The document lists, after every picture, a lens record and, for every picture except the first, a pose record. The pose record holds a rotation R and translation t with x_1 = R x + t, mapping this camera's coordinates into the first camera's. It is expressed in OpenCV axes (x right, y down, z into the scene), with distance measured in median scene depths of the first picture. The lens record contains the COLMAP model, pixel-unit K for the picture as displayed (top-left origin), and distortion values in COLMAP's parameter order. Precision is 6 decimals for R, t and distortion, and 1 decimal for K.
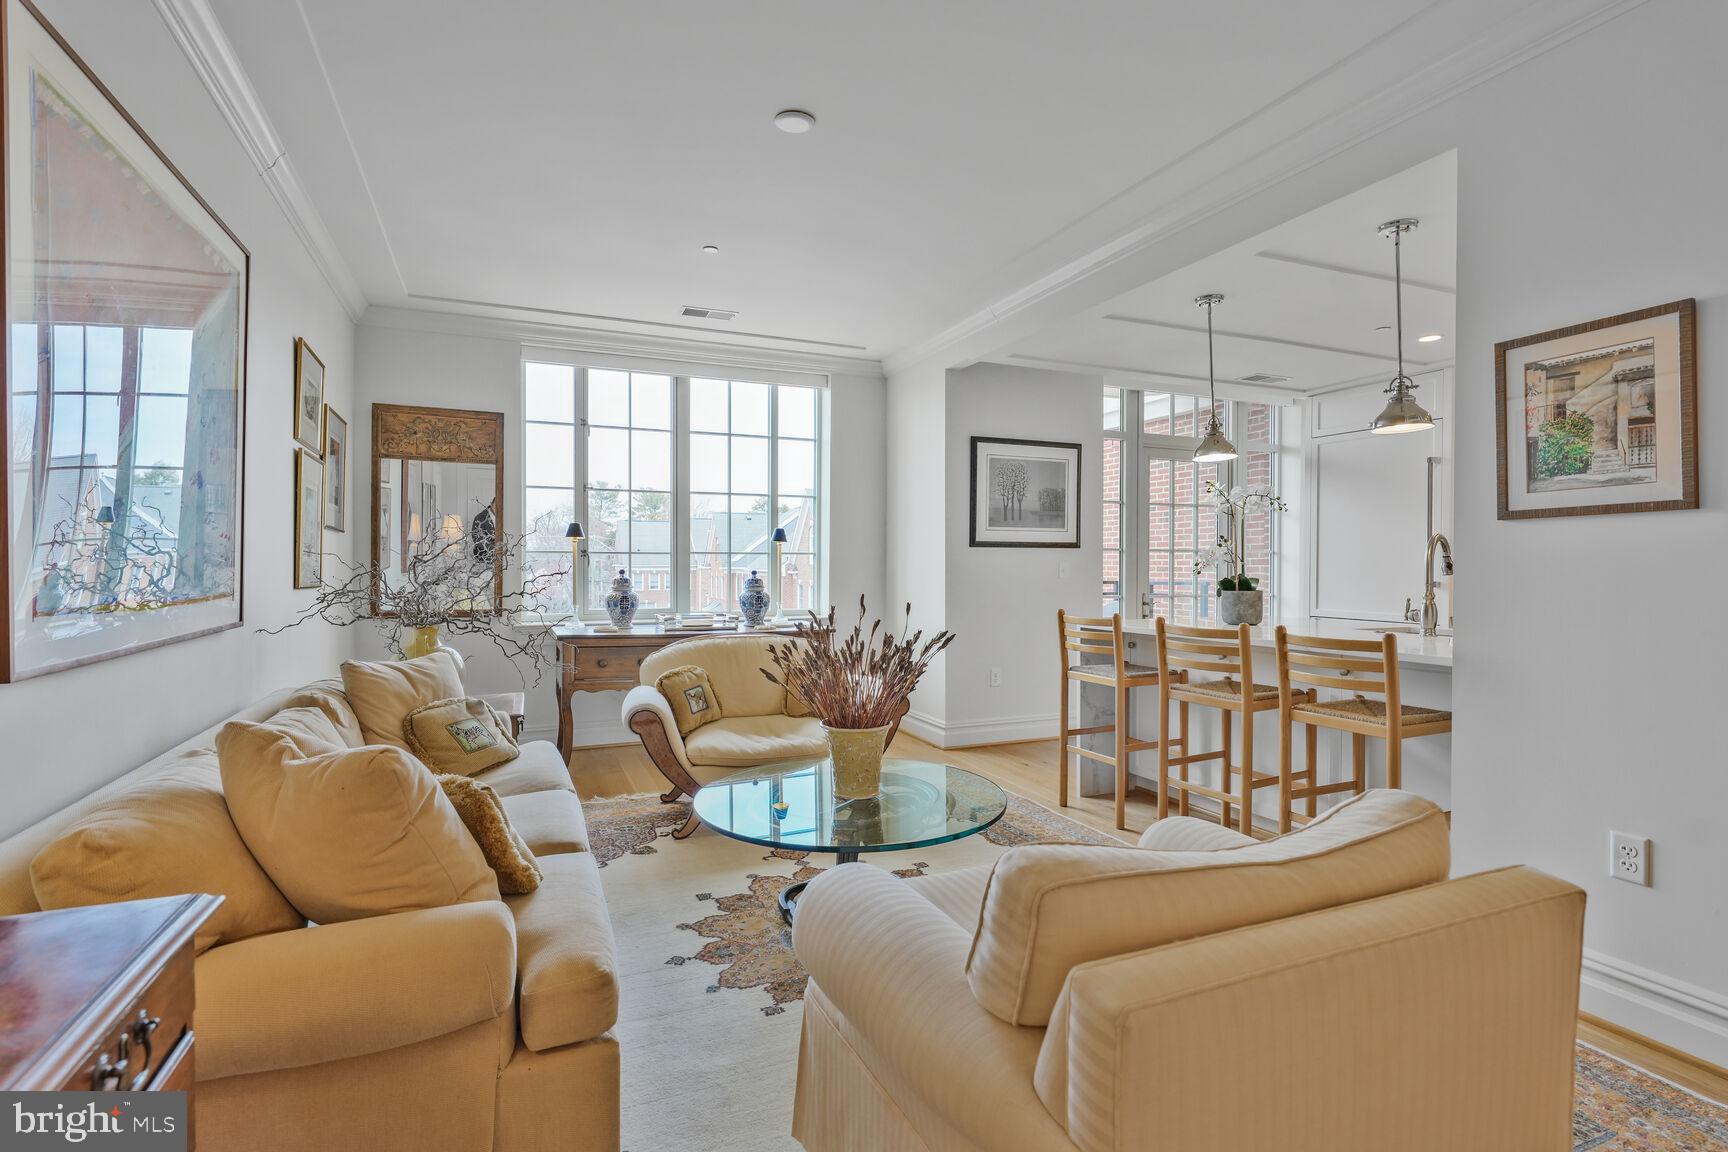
lens RADIAL K [[810.4, 0, 857.0], [0, 810.4, 568.1], [0, 0, 1]] dist [-0.000191, -0.000001]
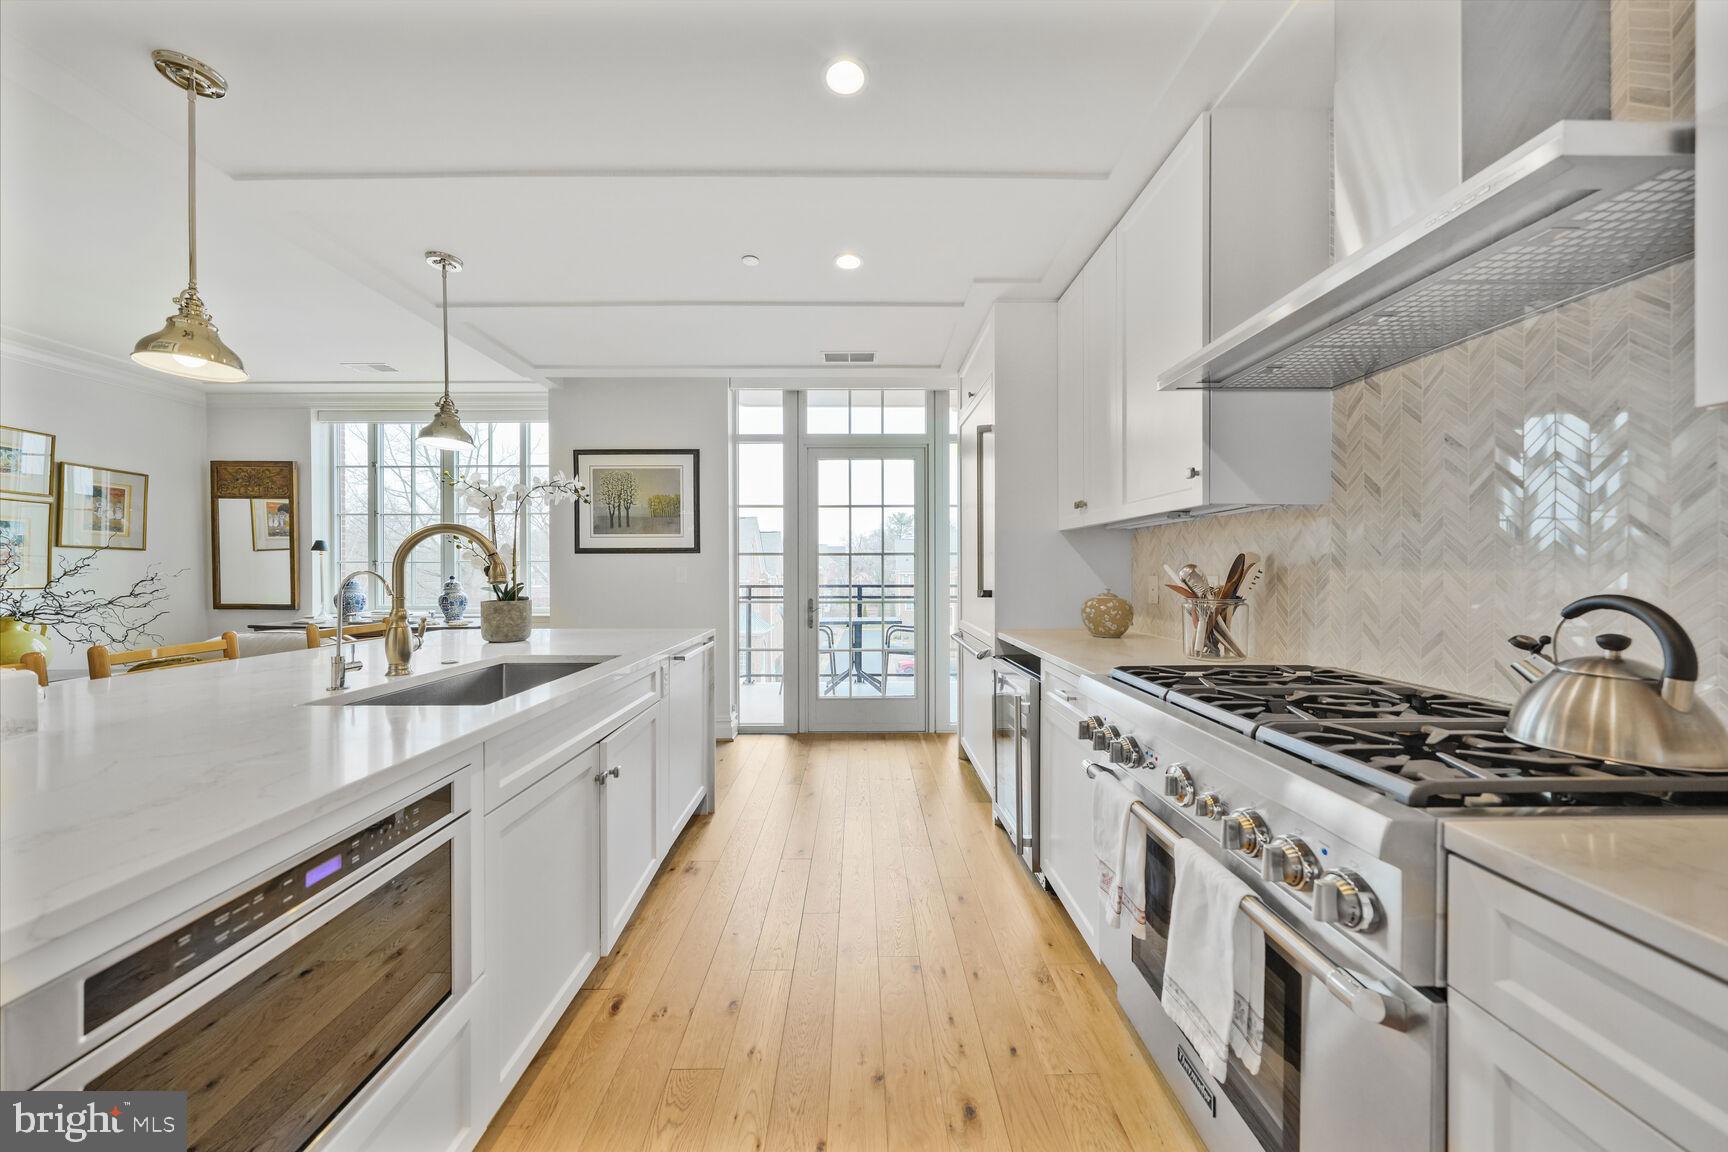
lens RADIAL K [[598.8, 0, 867.2], [0, 598.8, 572.2], [0, 0, 1]] dist [-0.002141, 0.000360]
pose [[0.924657, -0.005638, -0.380758, 0.773314], [0.007186, 0.999971, 0.002645, -0.000777], [0.380732, -0.005182, 0.924671, 0.401020]]
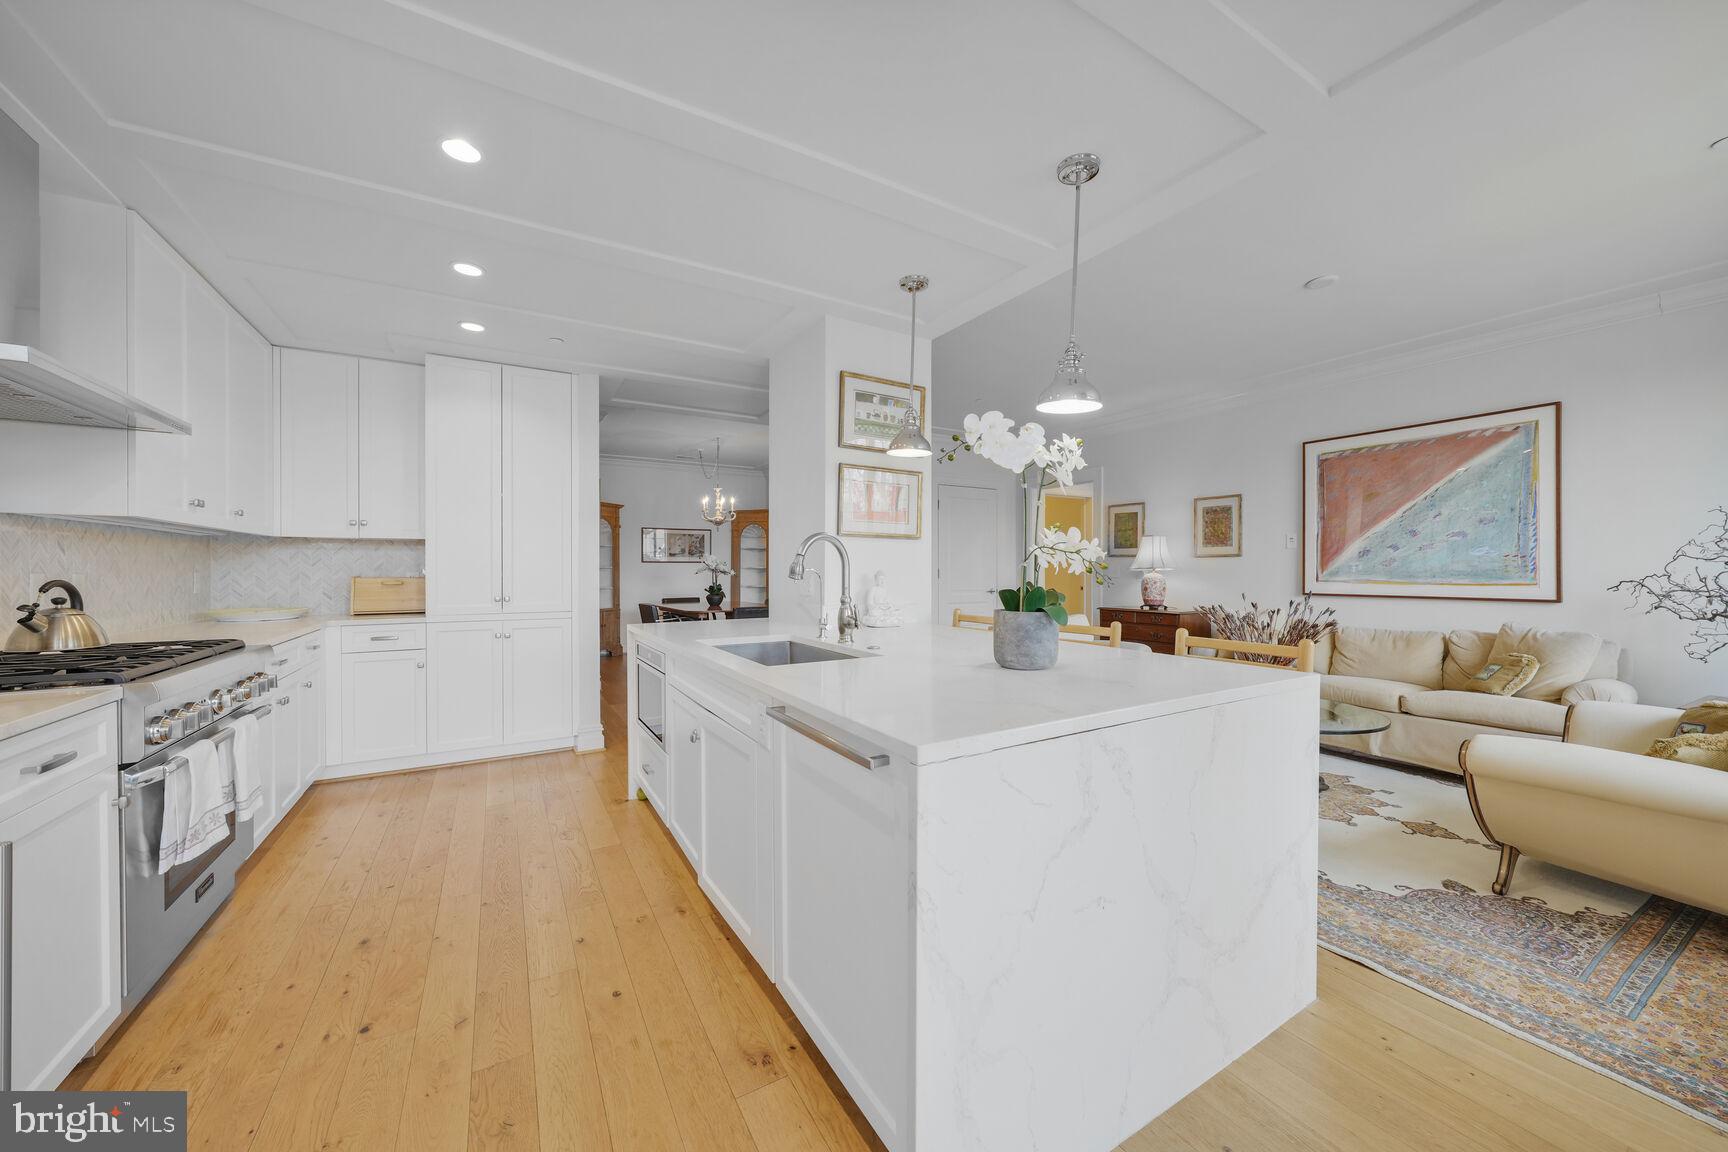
lens RADIAL K [[598.8, 0, 860.8], [0, 598.8, 577.3], [0, 0, 1]] dist [-0.002141, 0.000360]
pose [[-0.991143, 0.000829, -0.132793, 0.469772], [-0.001043, 0.999901, 0.014028, -0.000048], [0.132792, 0.014042, -0.991045, 1.037182]]
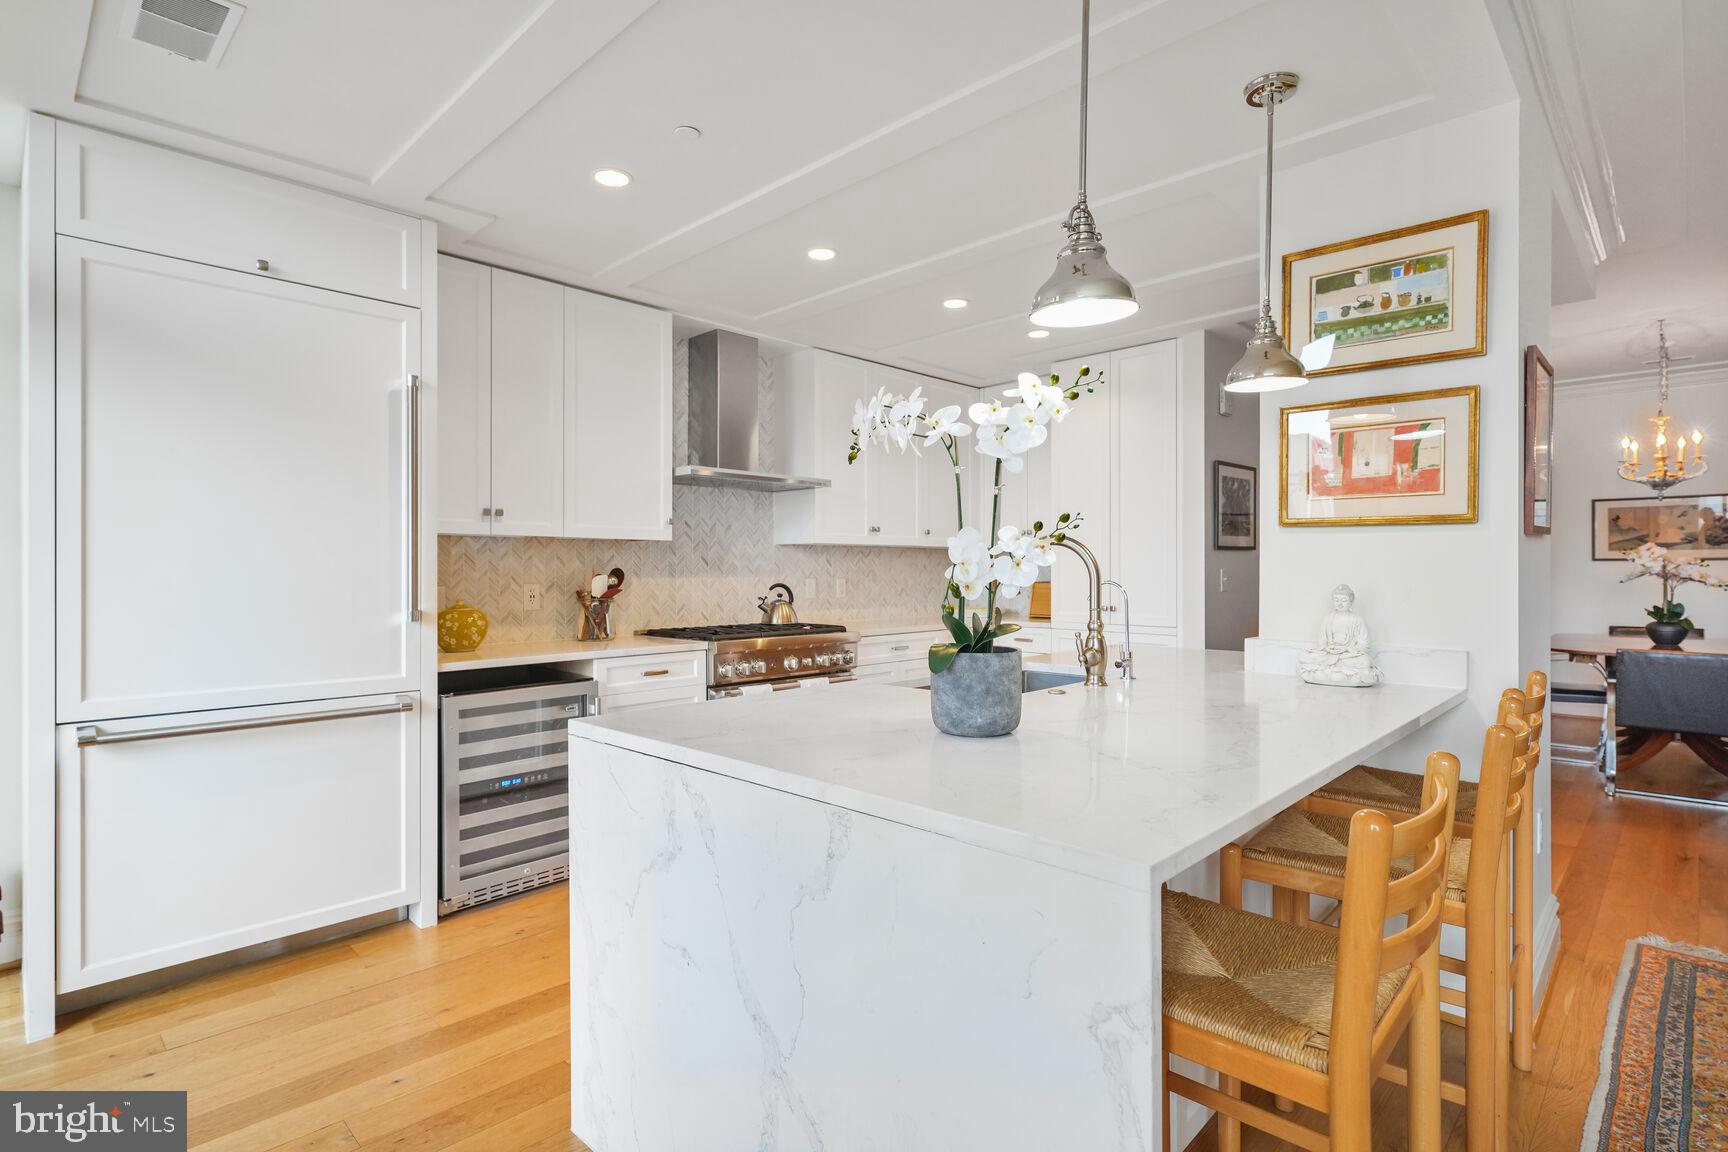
lens RADIAL K [[859.0, 0, 868.5], [0, 859.0, 574.1], [0, 0, 1]] dist [0.003045, -0.000216]
pose [[-0.399189, -0.006175, 0.916848, 0.055830], [0.002094, 0.999969, 0.007647, -0.008800], [-0.916866, 0.004972, -0.399163, 0.889351]]
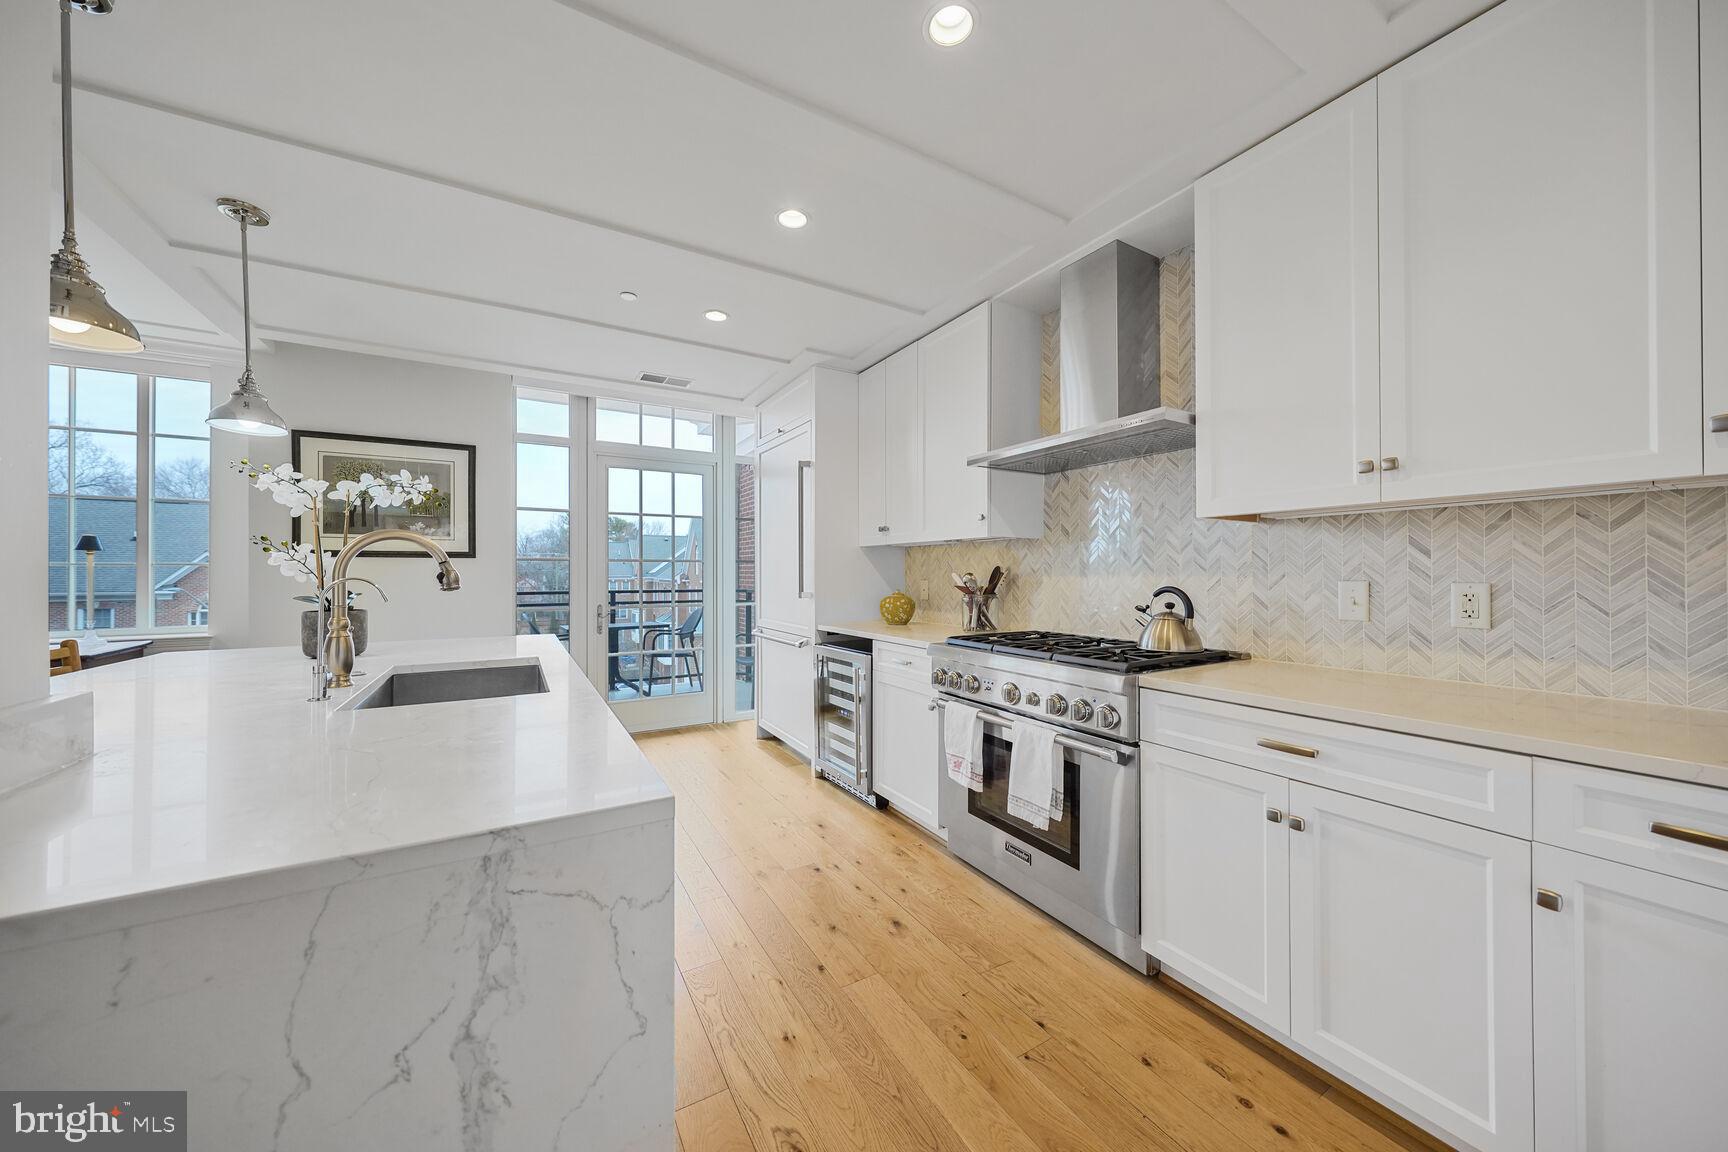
lens RADIAL K [[598.8, 0, 873.0], [0, 598.8, 572.5], [0, 0, 1]] dist [-0.002141, 0.000360]
pose [[0.990259, -0.006622, 0.139080, 0.650078], [0.007098, 0.999971, -0.002928, -0.002346], [-0.139057, 0.003887, 0.990277, 0.263090]]
